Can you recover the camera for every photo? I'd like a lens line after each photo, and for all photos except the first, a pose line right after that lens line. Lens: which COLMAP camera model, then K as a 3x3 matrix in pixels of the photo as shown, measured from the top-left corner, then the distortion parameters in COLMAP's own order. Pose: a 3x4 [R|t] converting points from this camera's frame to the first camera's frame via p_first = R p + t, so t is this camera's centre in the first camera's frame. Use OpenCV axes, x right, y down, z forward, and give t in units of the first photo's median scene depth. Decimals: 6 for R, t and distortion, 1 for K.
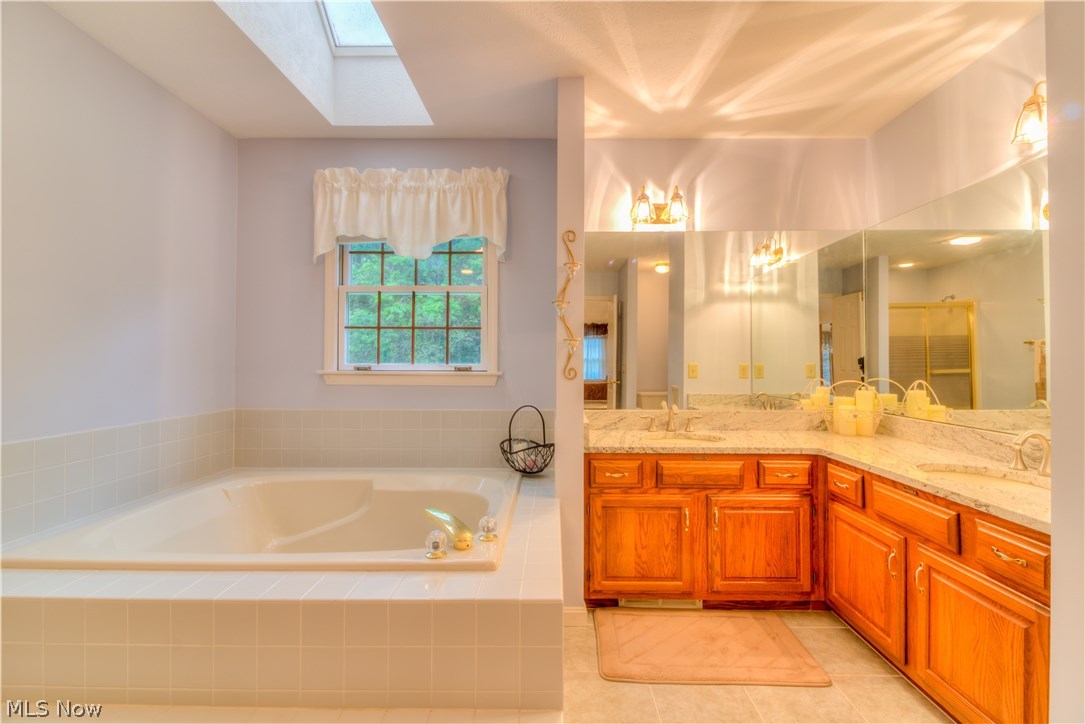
lens RADIAL K [[494.3, 0, 548.8], [0, 494.3, 354.5], [0, 0, 1]] dist [0.020656, -0.014419]
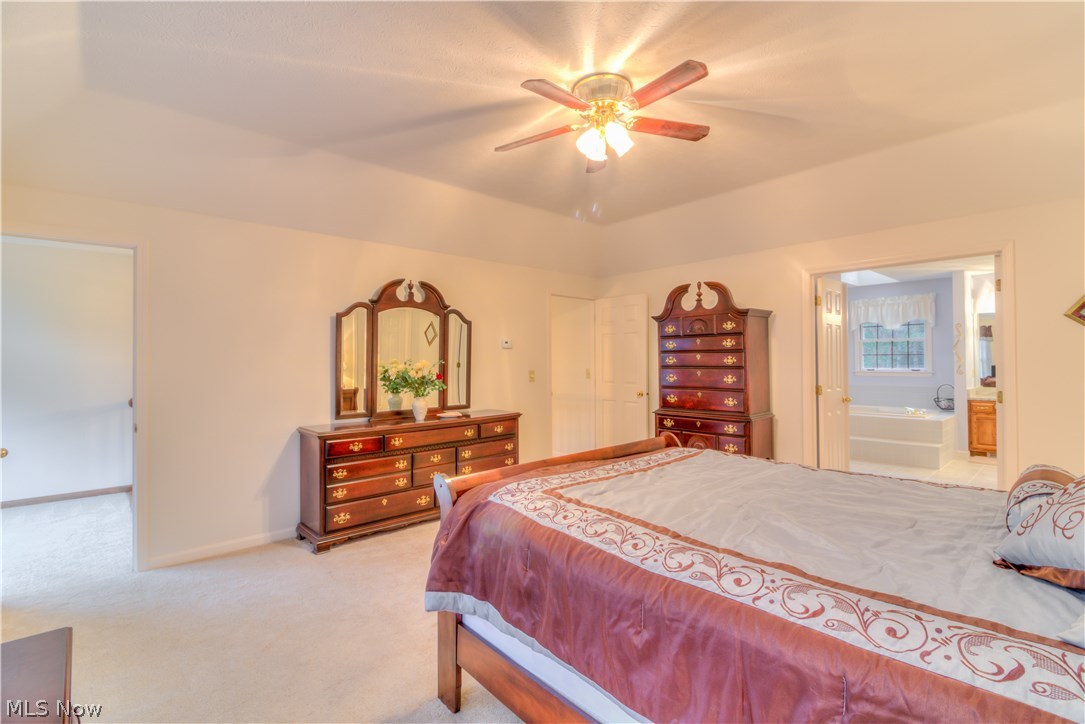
lens RADIAL K [[494.3, 0, 548.8], [0, 494.3, 354.5], [0, 0, 1]] dist [0.020656, -0.014419]
pose [[0.685631, -0.019748, -0.727681, 0.422136], [0.024438, 0.999693, -0.004103, -0.092891], [0.727539, -0.014970, 0.685903, -2.265285]]
